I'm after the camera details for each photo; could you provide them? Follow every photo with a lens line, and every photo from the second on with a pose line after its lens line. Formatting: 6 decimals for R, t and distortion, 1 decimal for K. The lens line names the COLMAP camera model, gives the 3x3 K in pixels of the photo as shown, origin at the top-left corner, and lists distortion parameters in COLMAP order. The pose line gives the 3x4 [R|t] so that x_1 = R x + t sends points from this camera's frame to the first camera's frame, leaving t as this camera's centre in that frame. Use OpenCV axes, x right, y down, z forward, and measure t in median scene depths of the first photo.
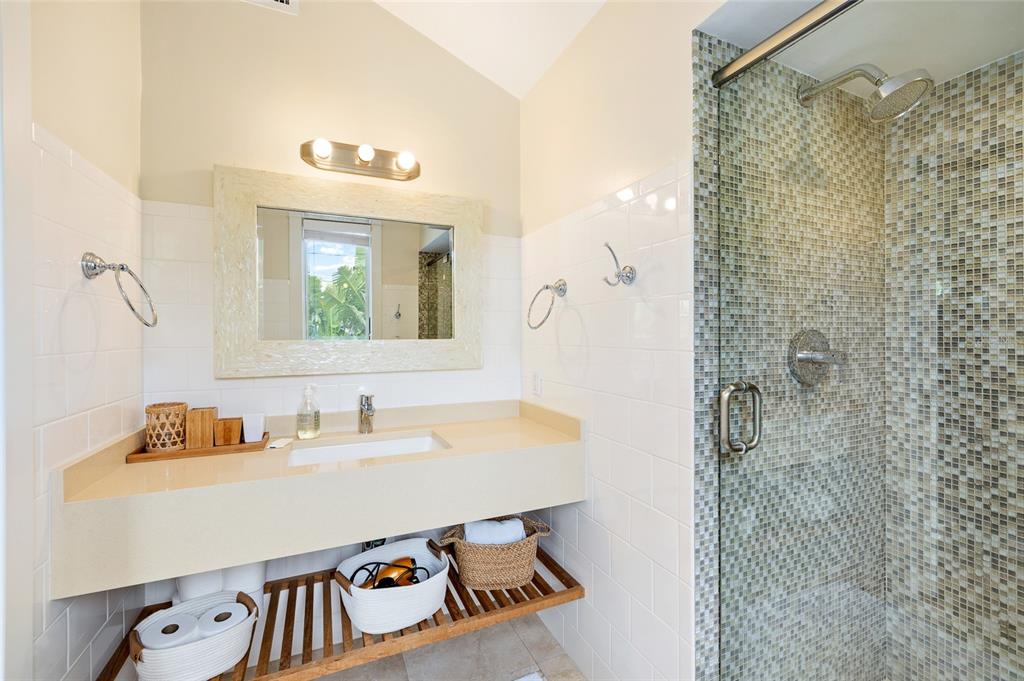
lens RADIAL K [[436.8, 0, 510.4], [0, 436.8, 341.2], [0, 0, 1]] dist [-0.001638, 0.000017]
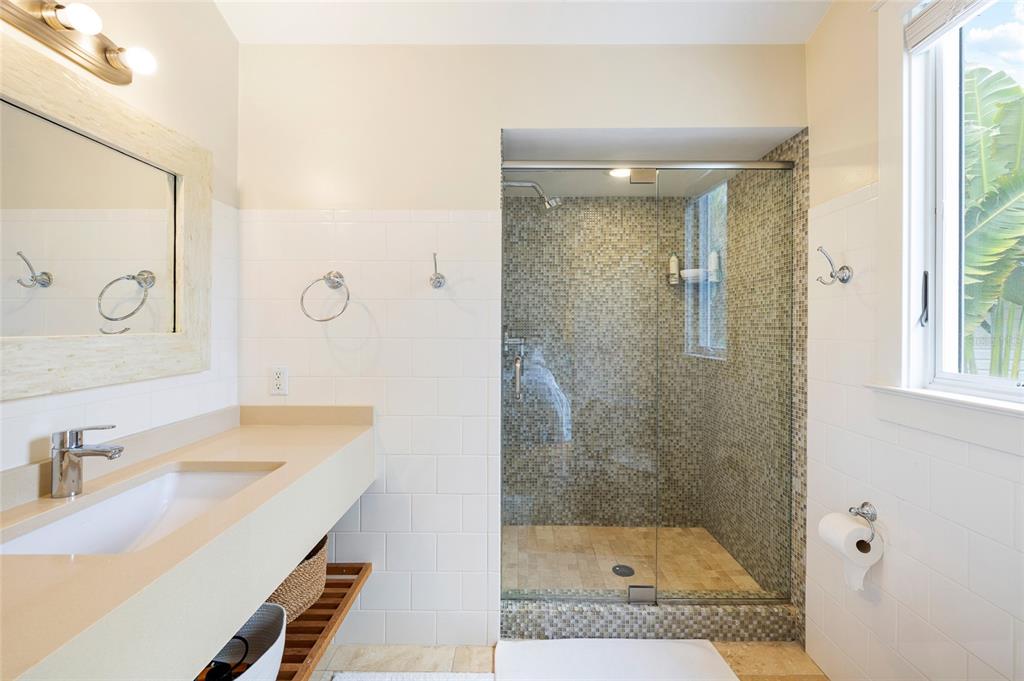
lens RADIAL K [[436.8, 0, 508.6], [0, 436.8, 329.8], [0, 0, 1]] dist [-0.001638, 0.000017]
pose [[0.404131, -0.005975, 0.914681, -0.772149], [0.005369, 0.999977, 0.004160, -0.013483], [-0.914685, 0.003230, 0.404154, 0.294333]]
